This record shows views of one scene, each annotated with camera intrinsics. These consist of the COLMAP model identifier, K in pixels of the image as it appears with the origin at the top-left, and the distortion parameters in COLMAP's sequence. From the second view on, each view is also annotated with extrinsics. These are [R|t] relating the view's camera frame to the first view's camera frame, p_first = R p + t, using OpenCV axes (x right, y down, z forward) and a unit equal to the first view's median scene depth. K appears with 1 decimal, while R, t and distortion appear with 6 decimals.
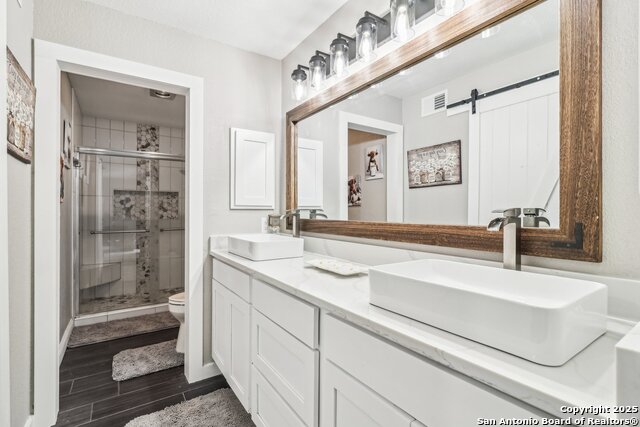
lens RADIAL K [[304.1, 0, 321.9], [0, 304.1, 212.6], [0, 0, 1]] dist [0.005777, 0.000600]
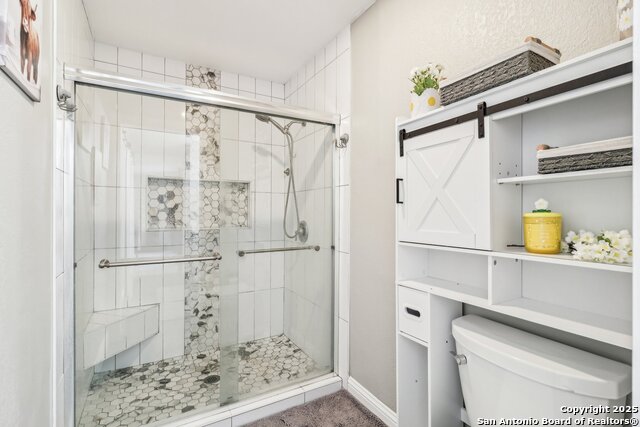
lens RADIAL K [[304.1, 0, 319.0], [0, 304.1, 215.9], [0, 0, 1]] dist [0.005777, 0.000600]
pose [[0.997997, -0.002672, -0.063198, -0.314093], [0.002066, 0.999951, -0.009655, 0.005306], [0.063220, 0.009505, 0.997954, 0.433747]]
